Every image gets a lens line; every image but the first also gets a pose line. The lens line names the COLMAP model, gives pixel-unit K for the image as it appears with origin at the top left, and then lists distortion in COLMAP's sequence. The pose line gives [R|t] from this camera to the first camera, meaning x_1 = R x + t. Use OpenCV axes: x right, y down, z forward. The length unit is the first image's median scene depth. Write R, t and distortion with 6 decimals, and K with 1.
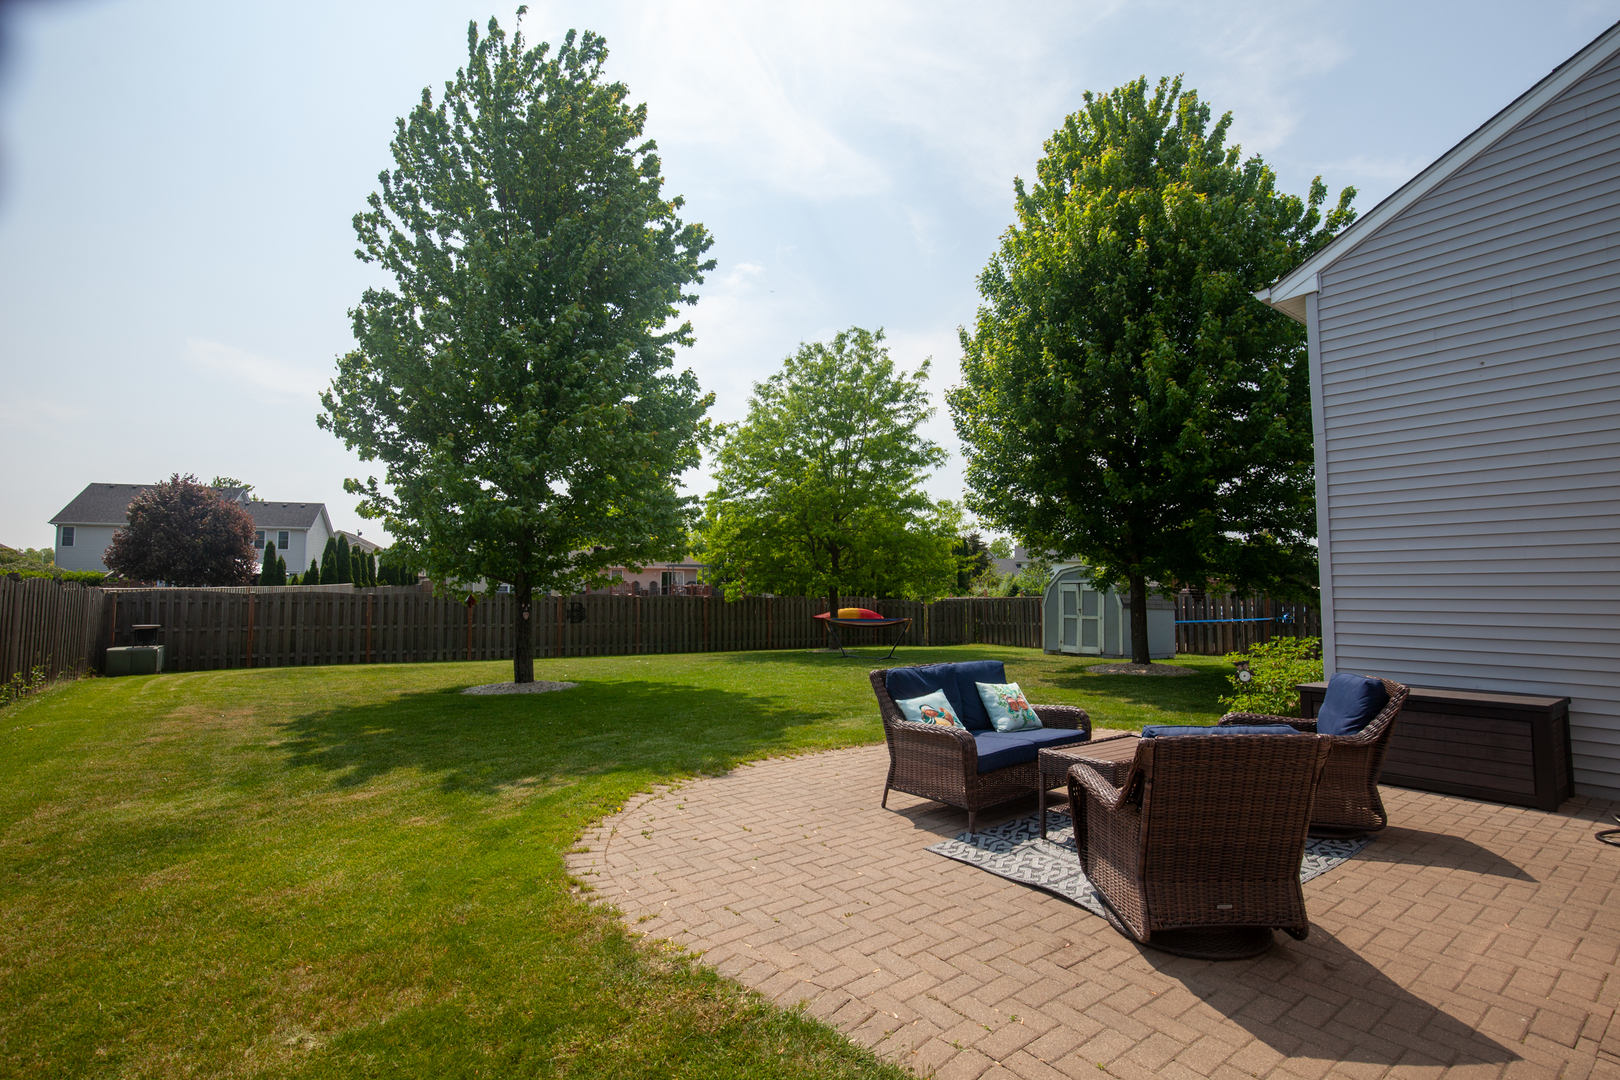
lens RADIAL K [[743.1, 0, 805.4], [0, 743.1, 539.8], [0, 0, 1]] dist [-0.032795, 0.004312]
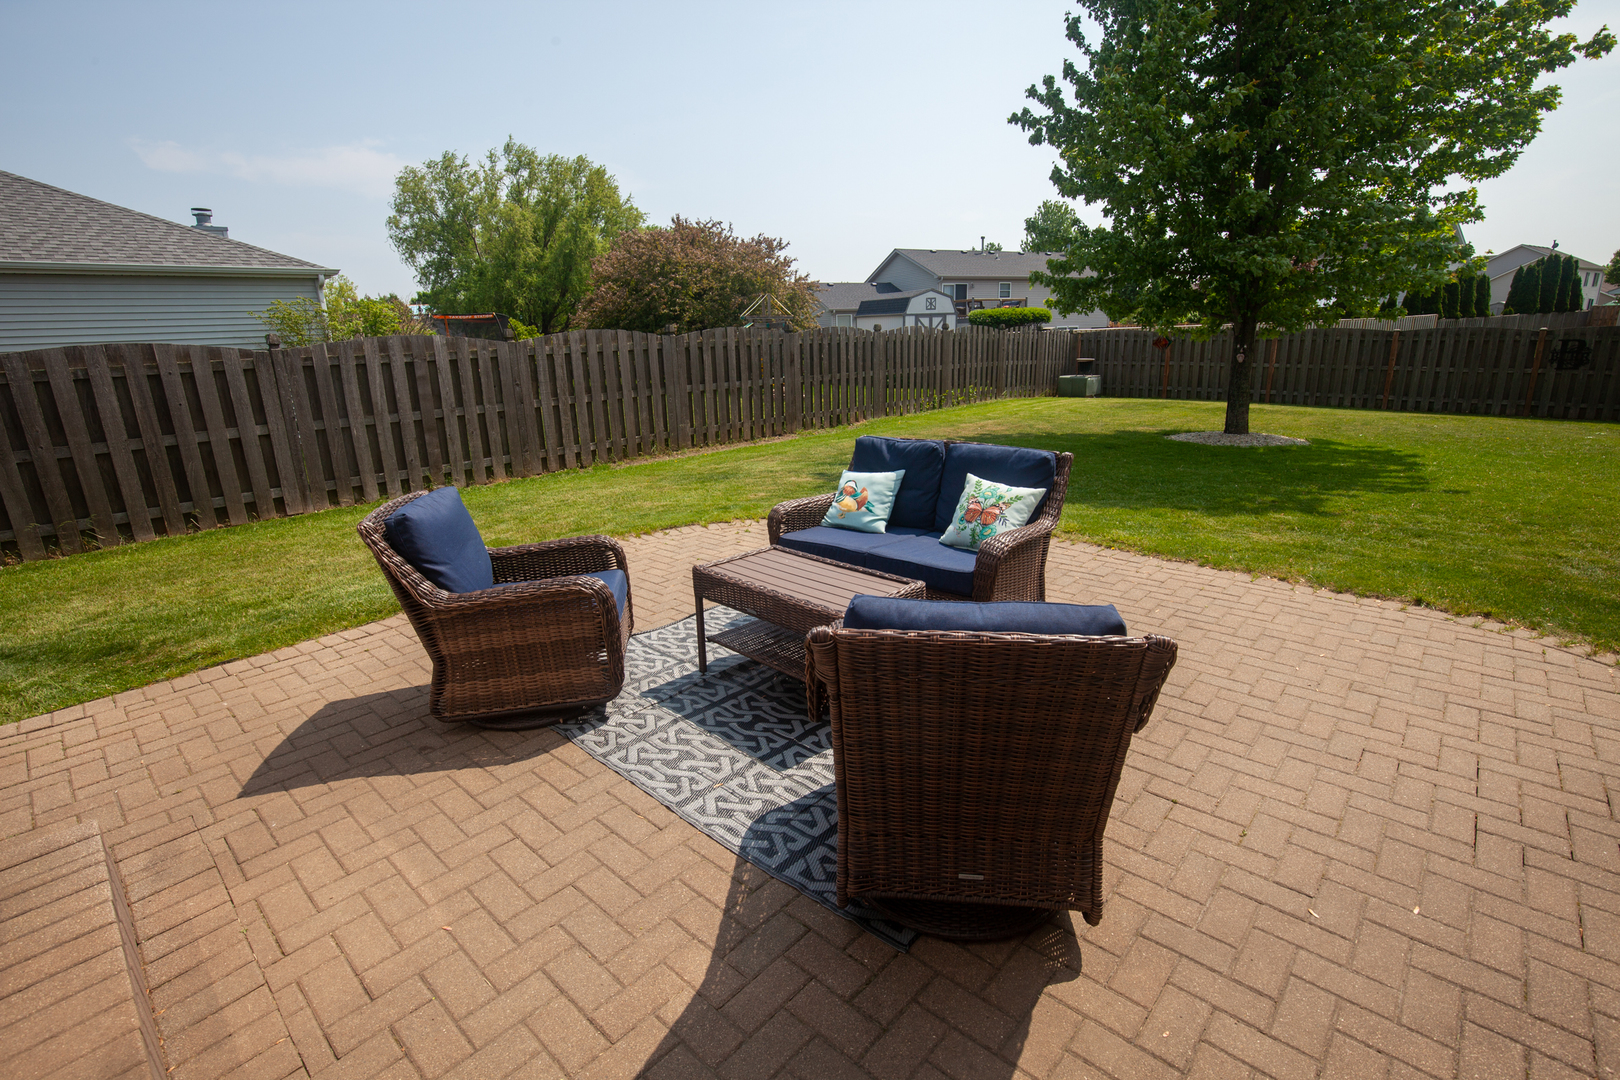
lens RADIAL K [[743.1, 0, 808.0], [0, 743.1, 550.6], [0, 0, 1]] dist [-0.032795, 0.004312]
pose [[0.199100, 0.266426, -0.943068, 0.294484], [0.097959, 0.952104, 0.289659, 0.013100], [0.975071, -0.150053, 0.163465, 0.237469]]
